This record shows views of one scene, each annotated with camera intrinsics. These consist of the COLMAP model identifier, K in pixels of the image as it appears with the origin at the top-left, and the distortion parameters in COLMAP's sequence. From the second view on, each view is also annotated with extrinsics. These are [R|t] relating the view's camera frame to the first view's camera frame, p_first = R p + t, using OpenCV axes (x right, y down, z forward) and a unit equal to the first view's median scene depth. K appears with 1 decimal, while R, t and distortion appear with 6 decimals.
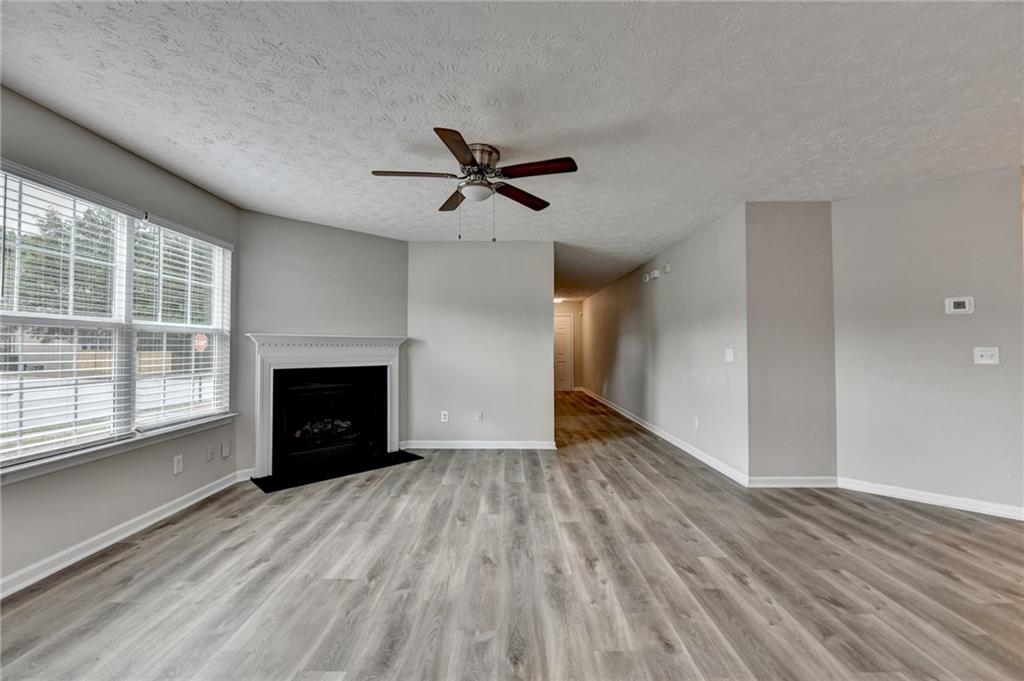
lens RADIAL K [[408.6, 0, 510.0], [0, 408.6, 334.9], [0, 0, 1]] dist [-0.012031, -0.000082]
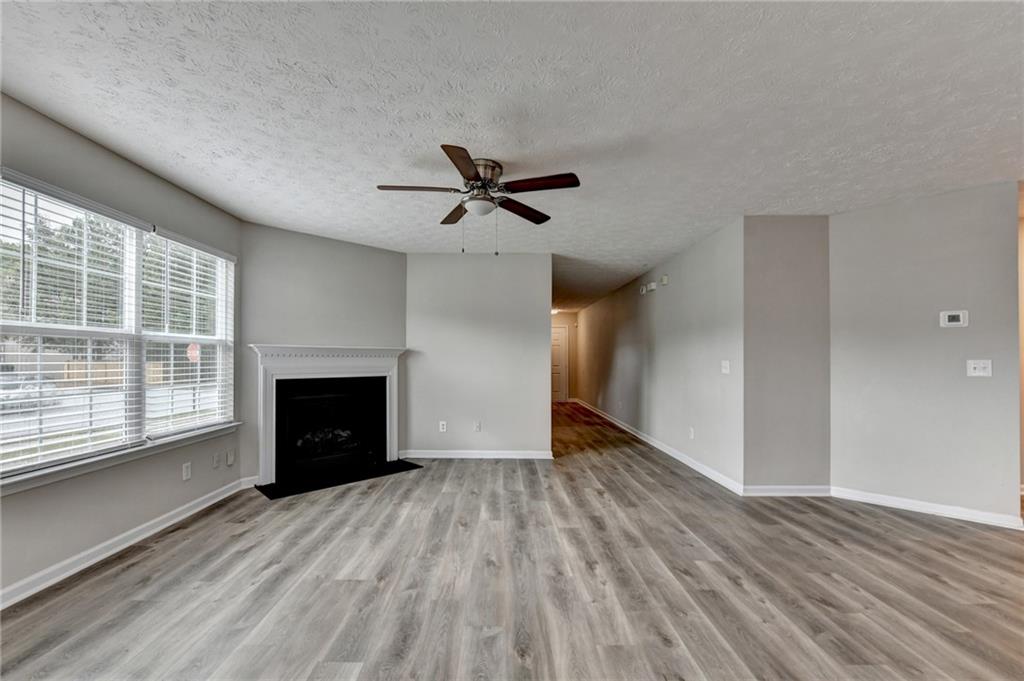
lens RADIAL K [[411.2, 0, 499.7], [0, 411.2, 353.7], [0, 0, 1]] dist [-0.009665, -0.000909]
pose [[0.999972, 0.003027, -0.006823, -0.021648], [-0.002899, 0.999820, 0.018754, -0.000787], [0.006878, -0.018734, 0.999801, -0.030576]]
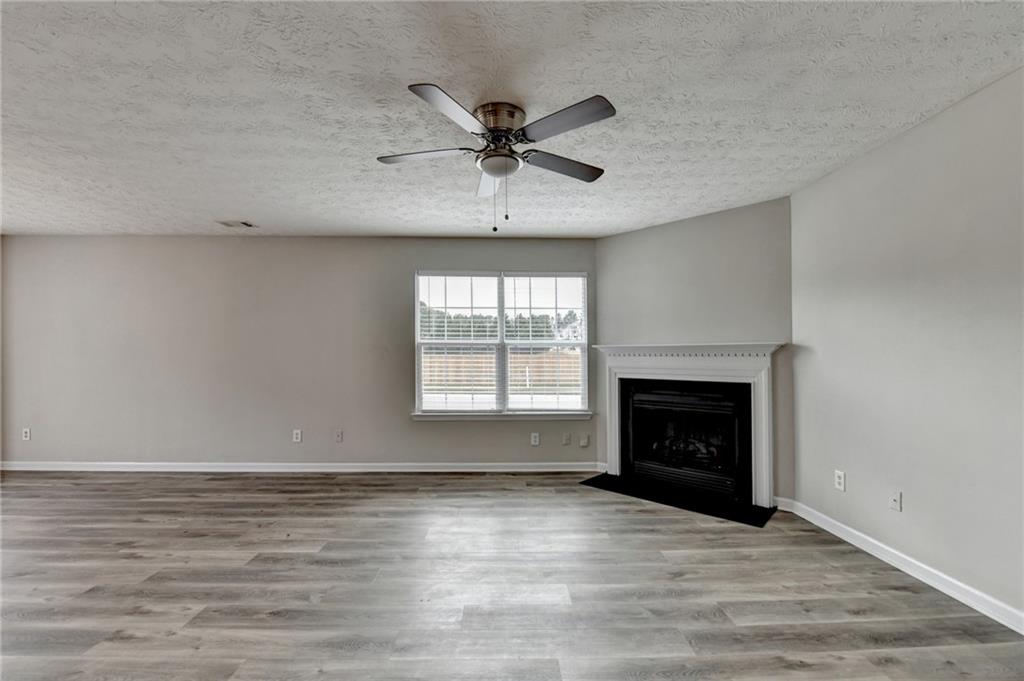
lens RADIAL K [[390.1, 0, 462.1], [0, 390.1, 356.0], [0, 0, 1]] dist [-0.009420, -0.000278]
pose [[0.024171, -0.001942, -0.999706, 0.643917], [0.032374, 0.999475, -0.001159, 0.021574], [0.999184, -0.032336, 0.024221, 0.834493]]
